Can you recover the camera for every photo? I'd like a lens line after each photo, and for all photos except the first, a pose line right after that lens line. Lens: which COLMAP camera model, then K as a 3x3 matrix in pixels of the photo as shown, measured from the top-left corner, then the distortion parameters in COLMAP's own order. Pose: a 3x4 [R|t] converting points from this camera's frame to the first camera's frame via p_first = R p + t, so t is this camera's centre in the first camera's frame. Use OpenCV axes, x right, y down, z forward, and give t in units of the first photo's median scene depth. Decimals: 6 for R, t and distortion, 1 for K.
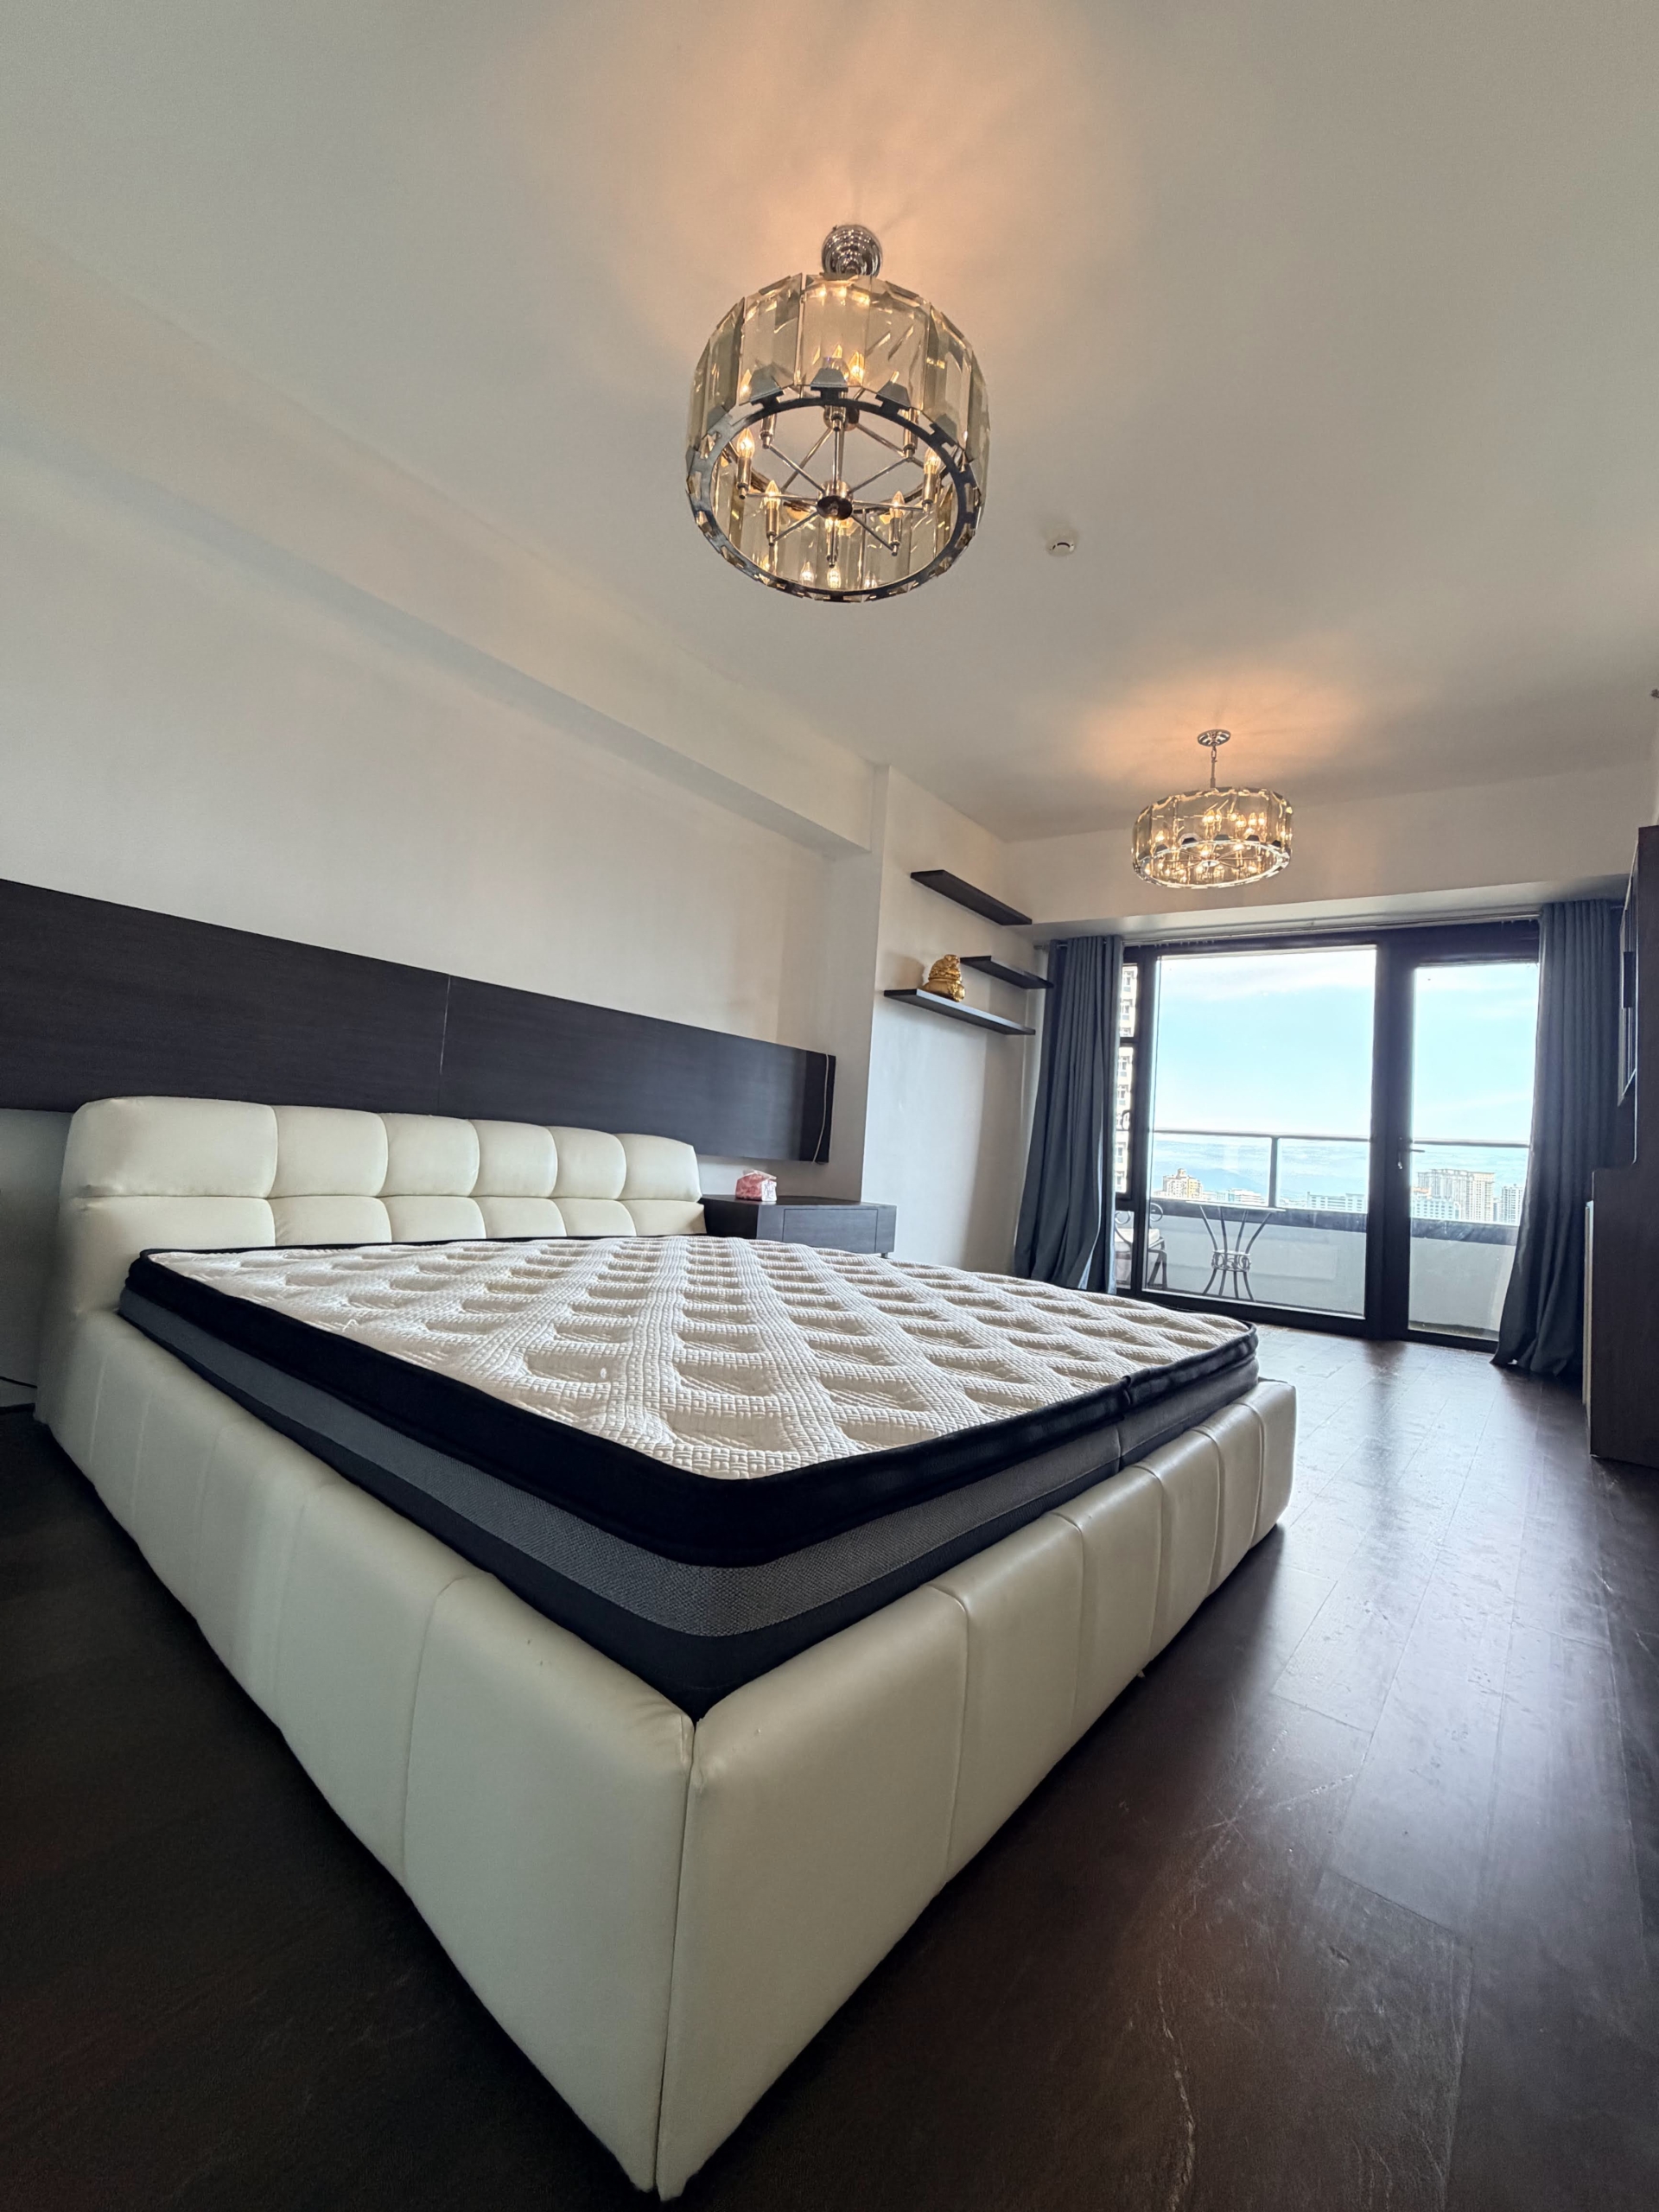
lens RADIAL K [[889.5, 0, 839.3], [0, 889.5, 1103.5], [0, 0, 1]] dist [-0.002038, 0.000240]
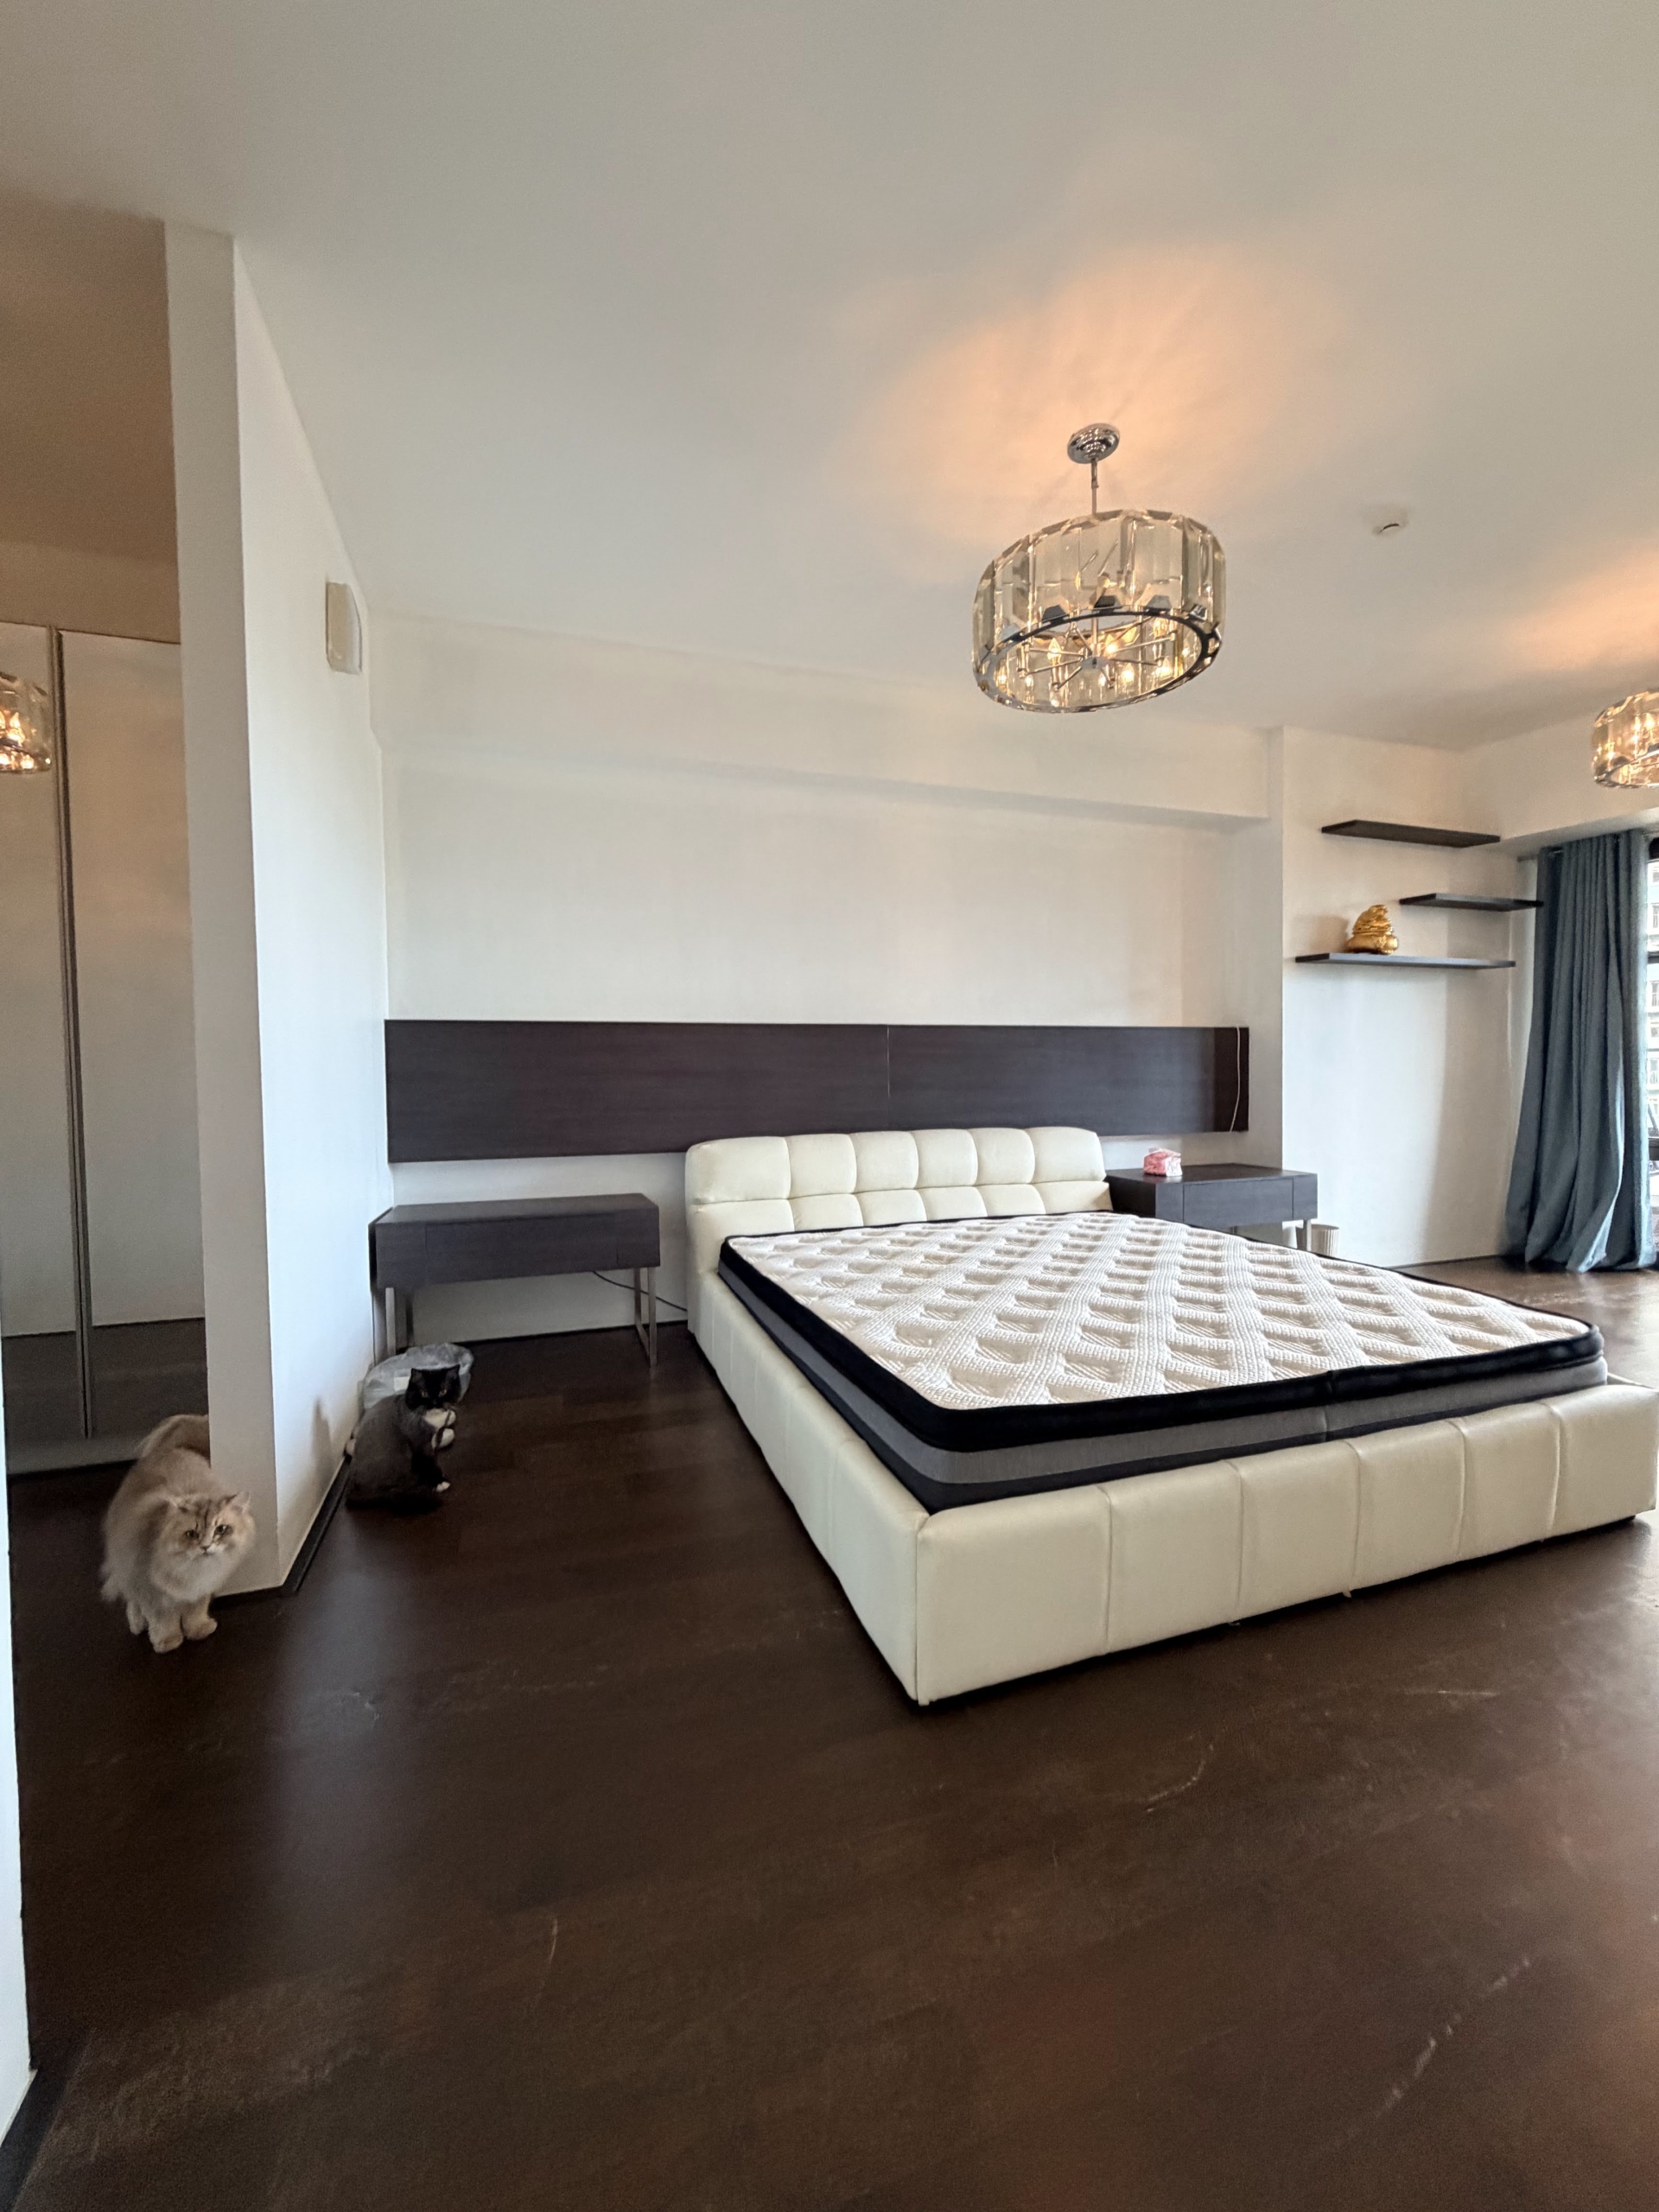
lens RADIAL K [[889.5, 0, 822.2], [0, 889.5, 1107.6], [0, 0, 1]] dist [-0.002038, 0.000240]
pose [[0.840229, -0.057815, -0.539141, 0.173459], [0.102568, 0.993295, 0.053331, -0.088257], [0.532443, -0.100109, 0.840525, -0.175413]]
